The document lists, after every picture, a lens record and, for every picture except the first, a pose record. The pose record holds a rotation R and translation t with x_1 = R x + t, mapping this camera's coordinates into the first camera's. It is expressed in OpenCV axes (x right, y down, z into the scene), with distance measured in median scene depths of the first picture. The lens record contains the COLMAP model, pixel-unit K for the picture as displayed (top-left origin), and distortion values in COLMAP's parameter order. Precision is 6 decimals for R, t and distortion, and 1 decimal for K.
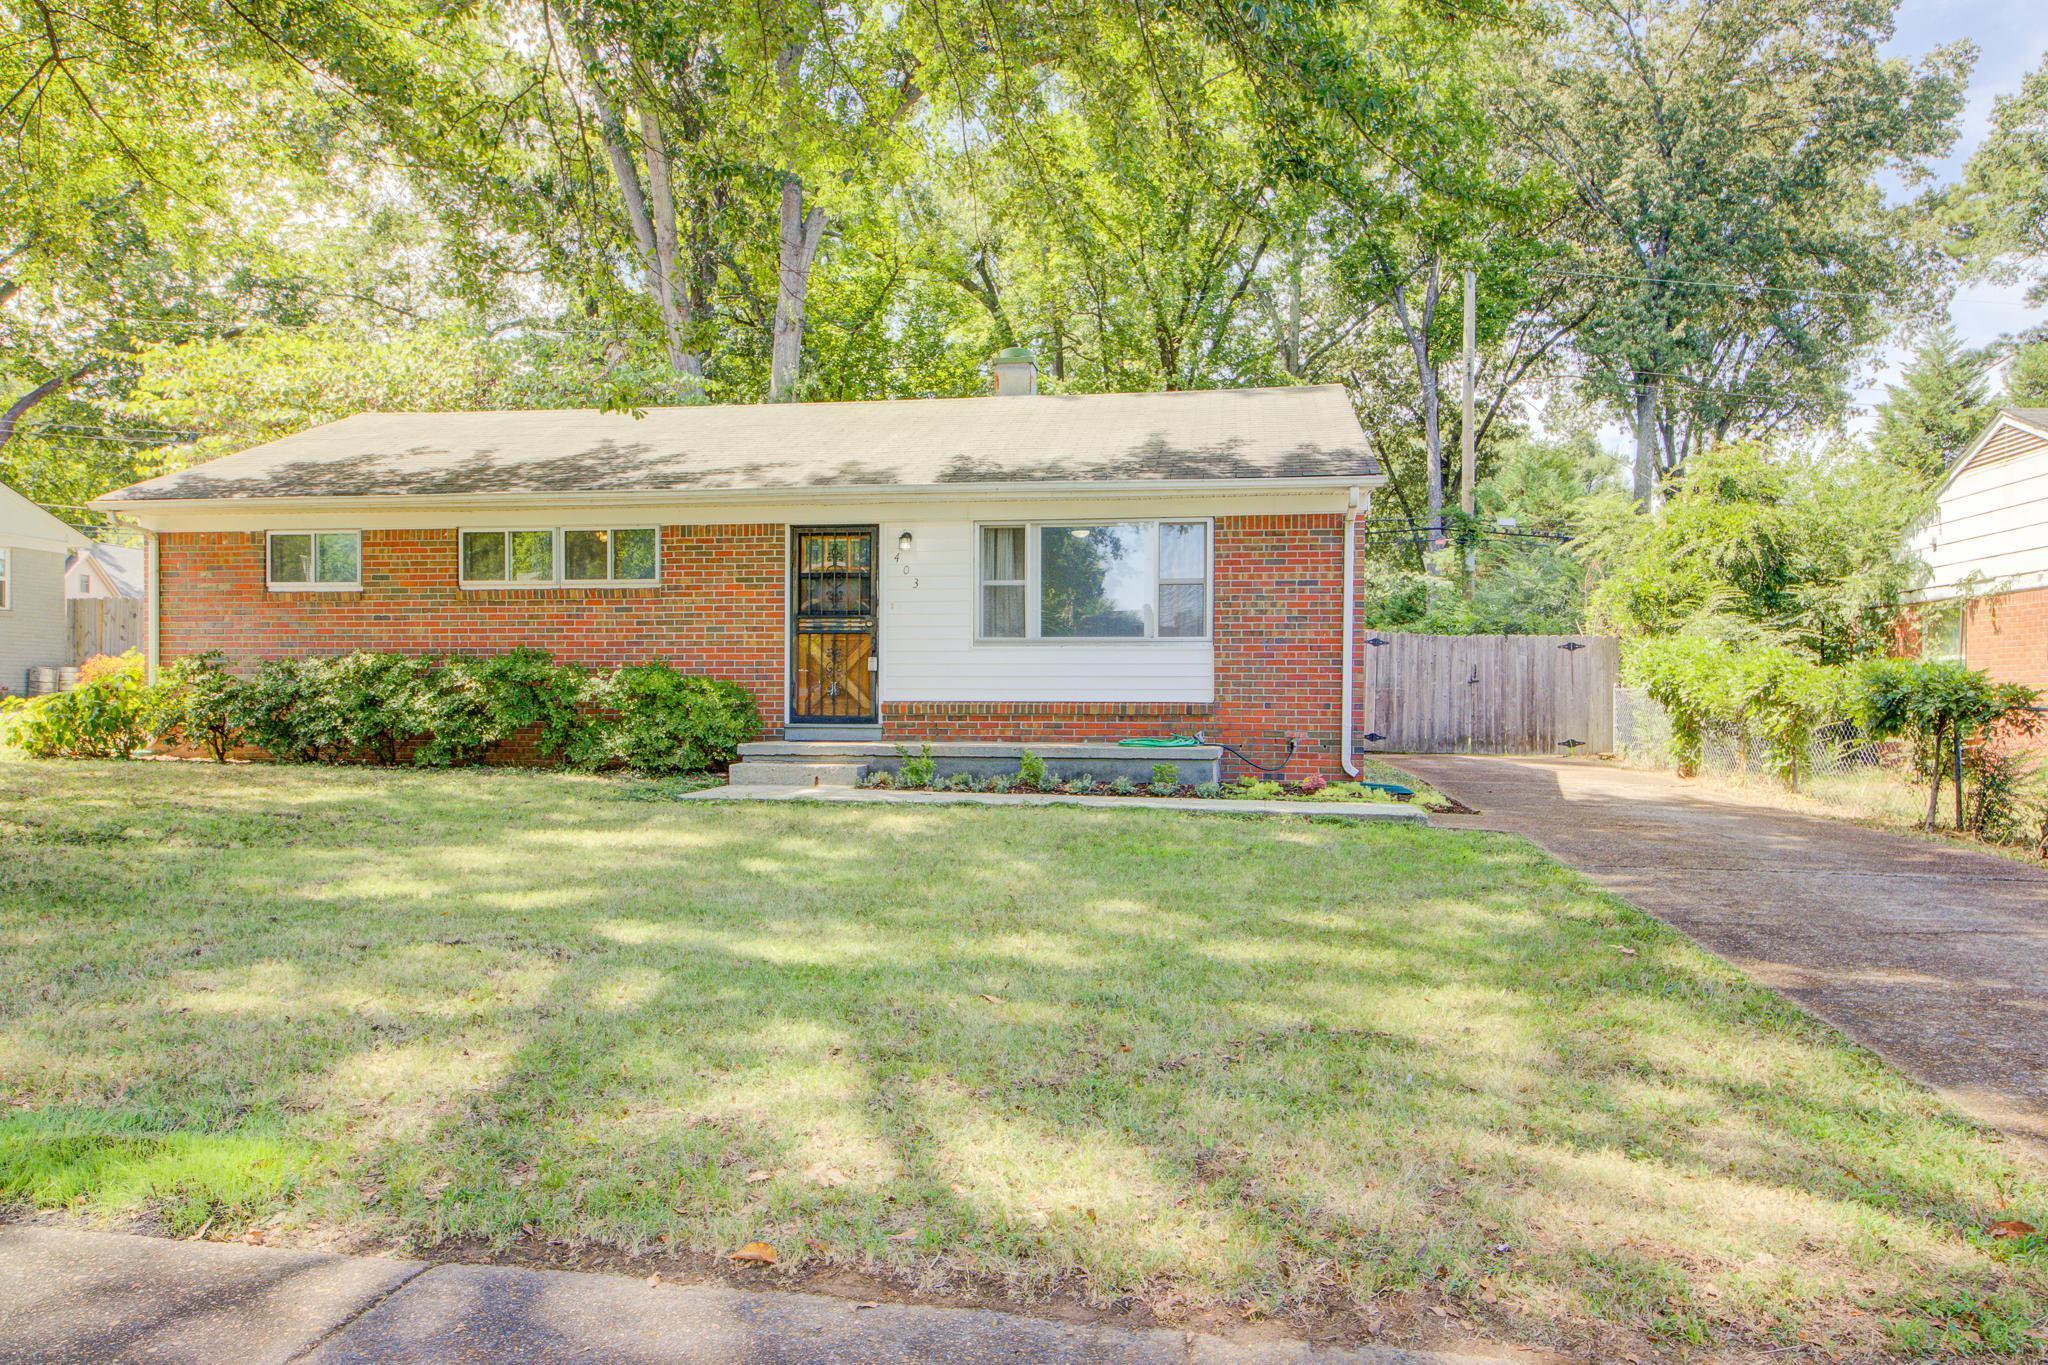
lens RADIAL K [[1336.1, 0, 981.1], [0, 1336.1, 689.2], [0, 0, 1]] dist [0.031327, -0.012042]
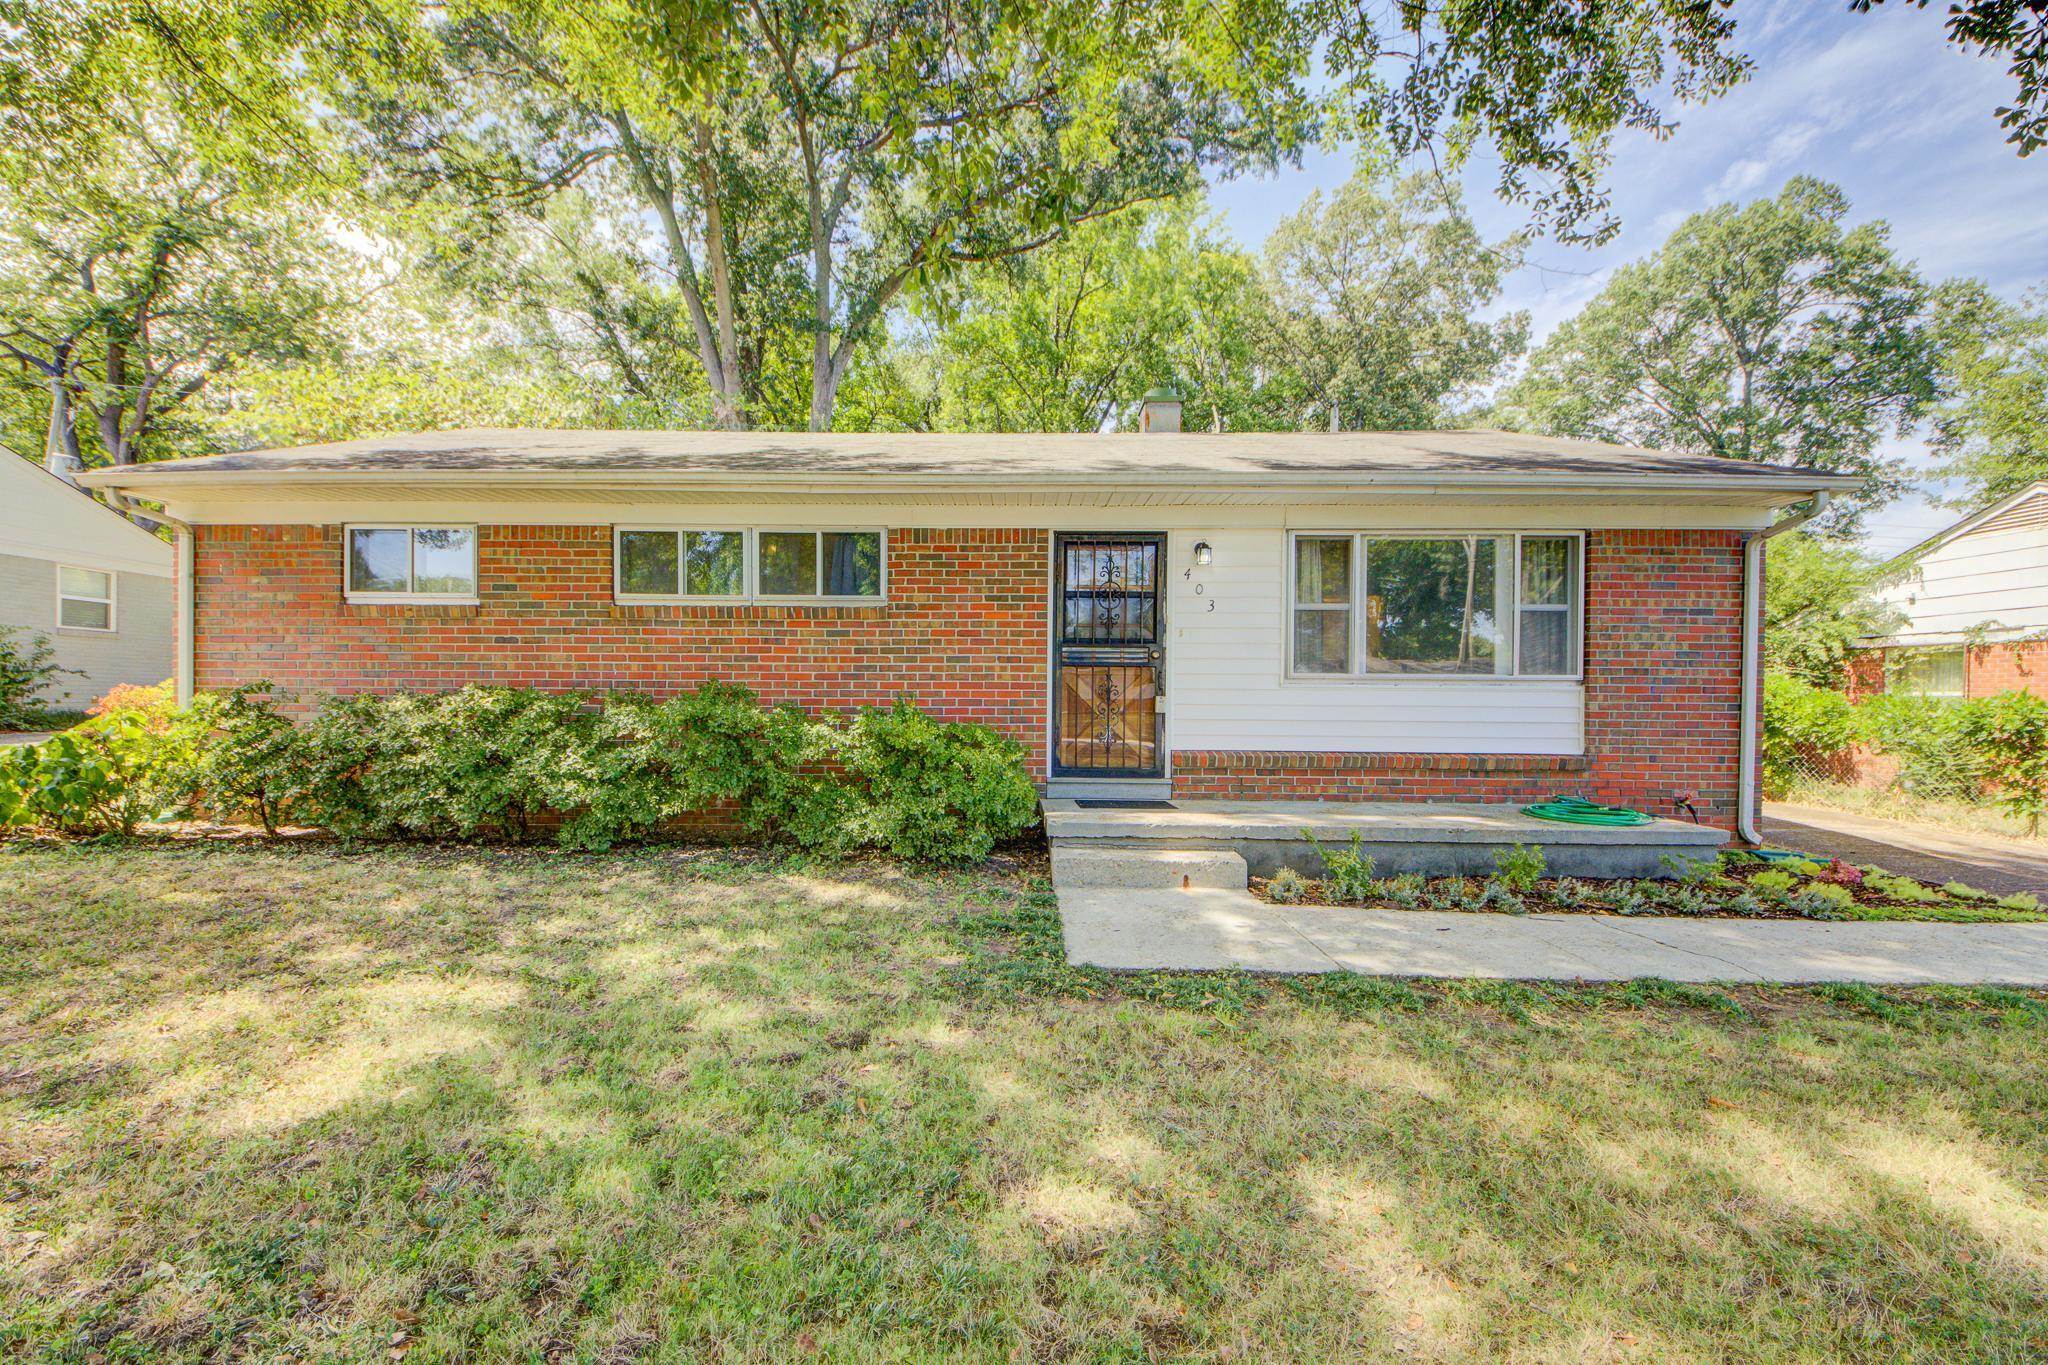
lens RADIAL K [[766.3, 0, 986.6], [0, 766.3, 696.0], [0, 0, 1]] dist [0.015122, -0.012176]
pose [[0.989026, 0.002862, 0.147711, -0.252709], [-0.004050, 0.999962, 0.007744, -0.027087], [-0.147683, -0.008257, 0.989000, 0.553466]]
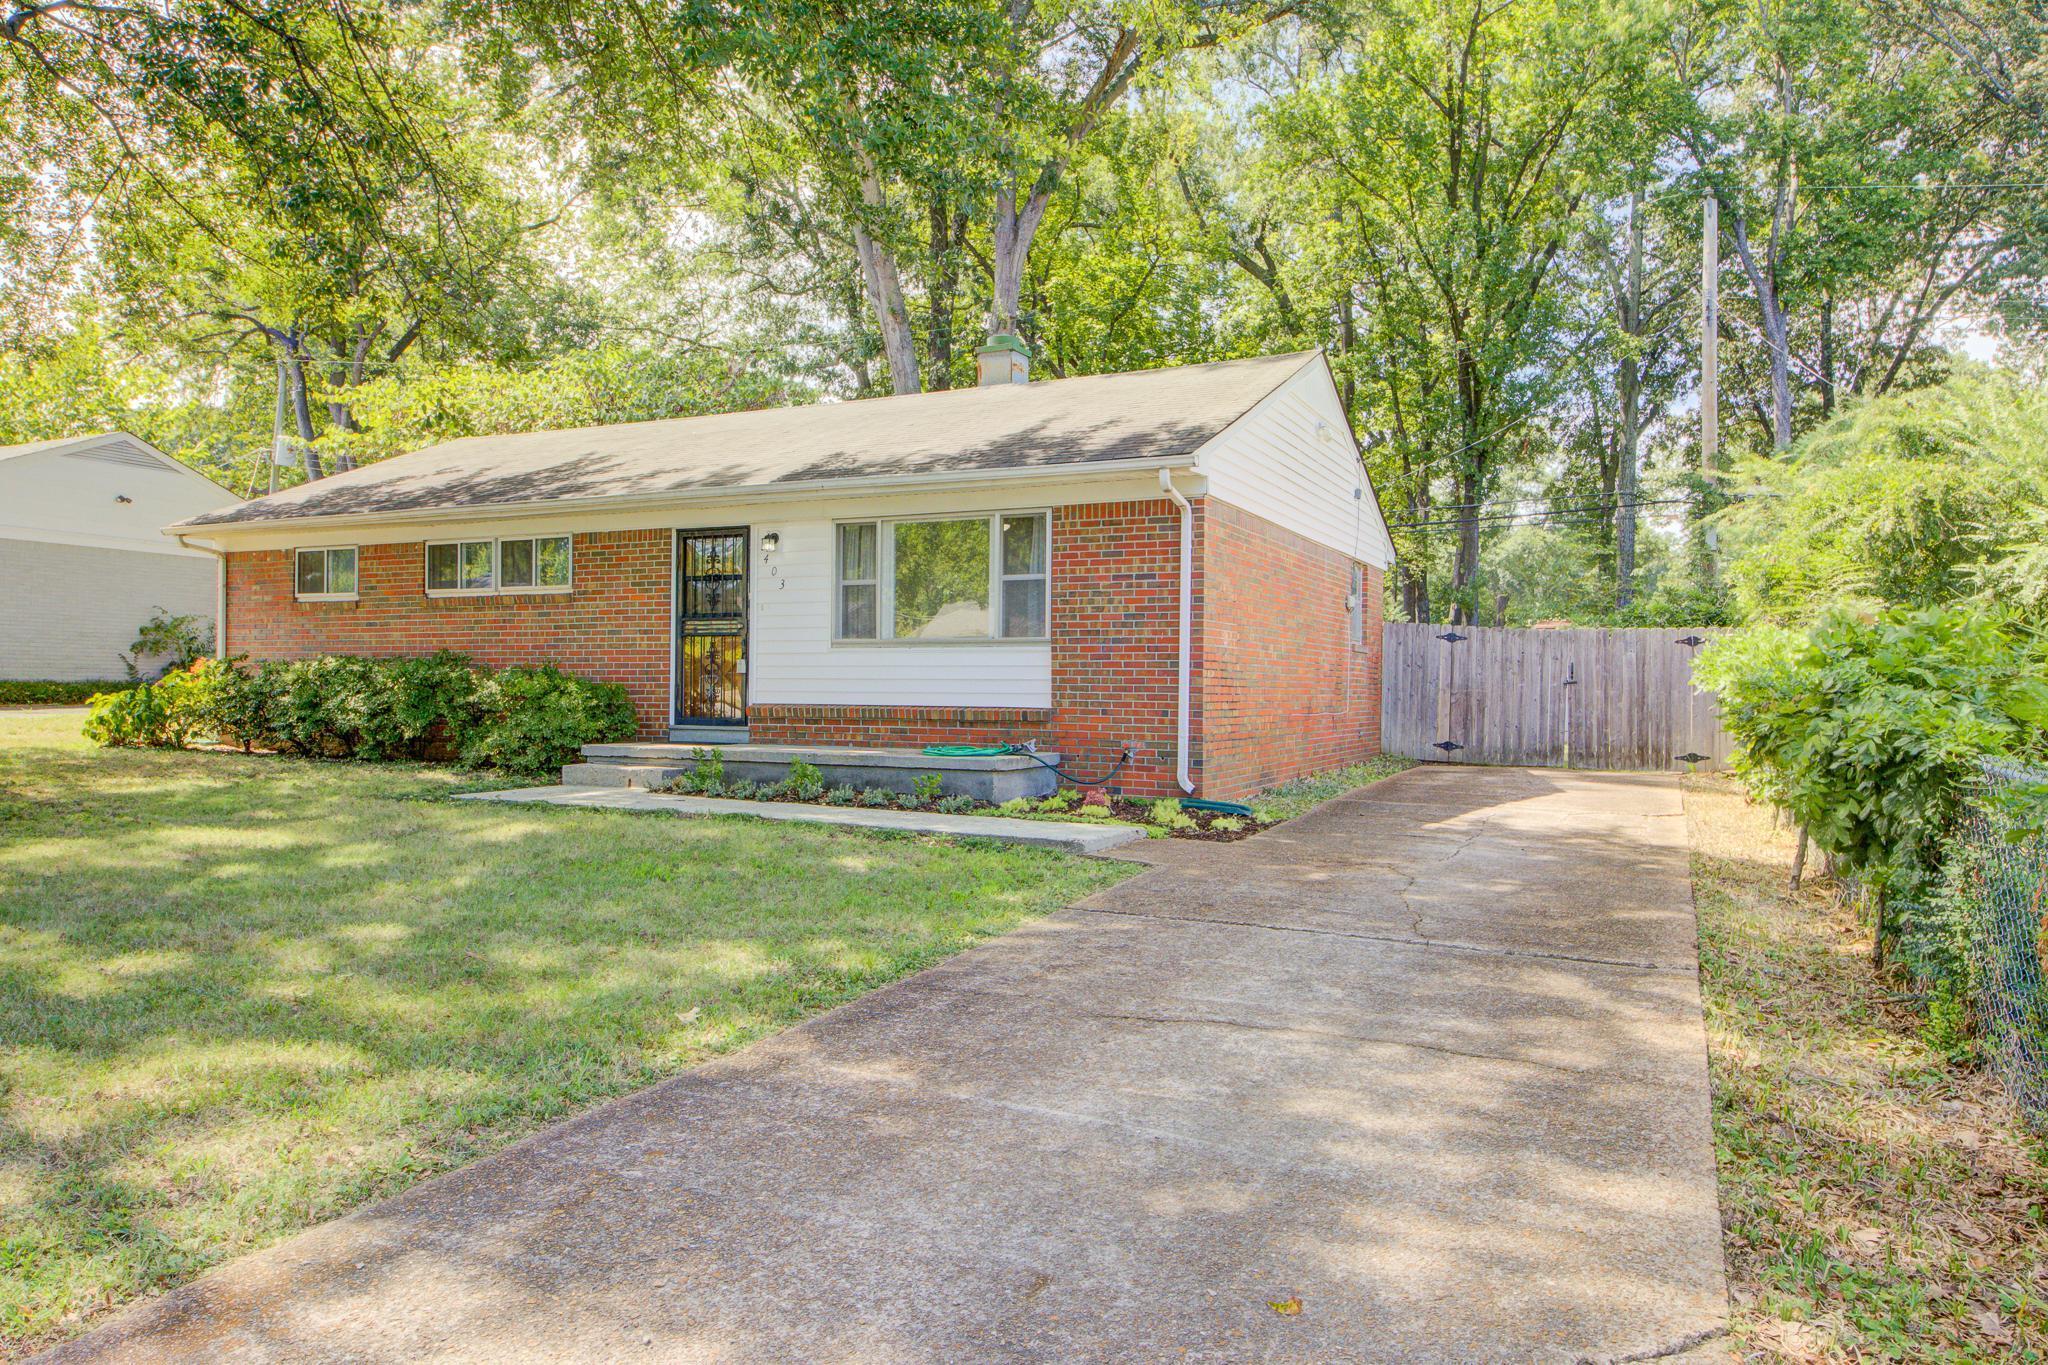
lens RADIAL K [[1336.1, 0, 961.4], [0, 1336.1, 671.0], [0, 0, 1]] dist [0.031327, -0.012042]
pose [[0.953003, 0.000514, -0.302961, 0.374405], [-0.002983, 0.999966, -0.007688, -0.007980], [0.302946, 0.008231, 0.952972, 0.098974]]
